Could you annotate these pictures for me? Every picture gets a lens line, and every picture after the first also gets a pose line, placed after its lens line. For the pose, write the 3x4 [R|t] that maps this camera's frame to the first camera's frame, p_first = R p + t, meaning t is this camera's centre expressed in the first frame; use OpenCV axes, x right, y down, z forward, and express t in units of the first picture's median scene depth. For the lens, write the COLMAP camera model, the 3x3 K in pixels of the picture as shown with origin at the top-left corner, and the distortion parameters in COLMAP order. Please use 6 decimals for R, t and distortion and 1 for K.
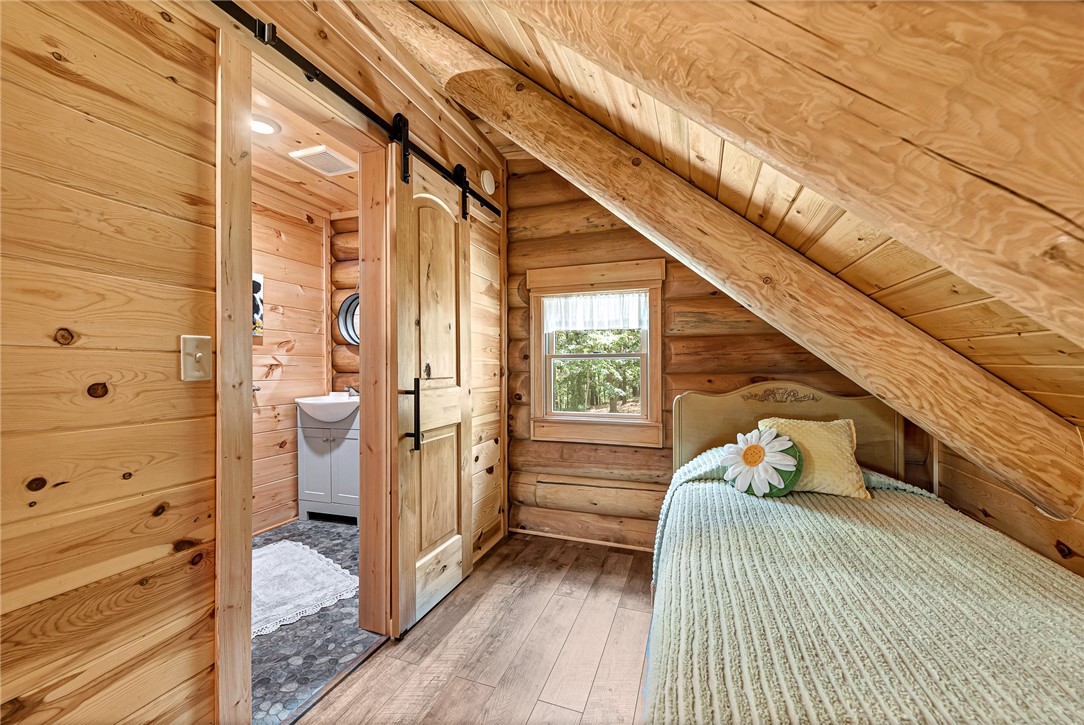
lens RADIAL K [[432.1, 0, 540.7], [0, 432.1, 364.3], [0, 0, 1]] dist [0.011234, -0.000001]
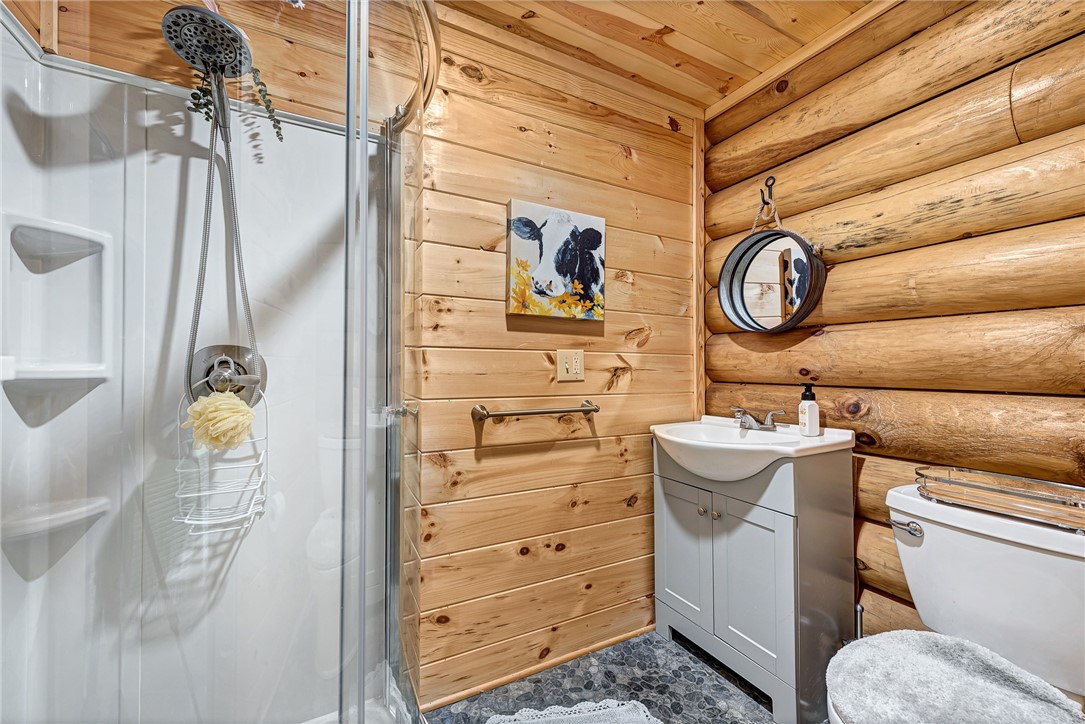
lens RADIAL K [[432.5, 0, 541.8], [0, 432.5, 363.9], [0, 0, 1]] dist [0.011234, -0.000001]
pose [[0.740269, 0.000684, -0.672310, -0.277633], [-0.005662, 0.999970, -0.005216, -0.001142], [0.672287, 0.007668, 0.740251, 0.460689]]
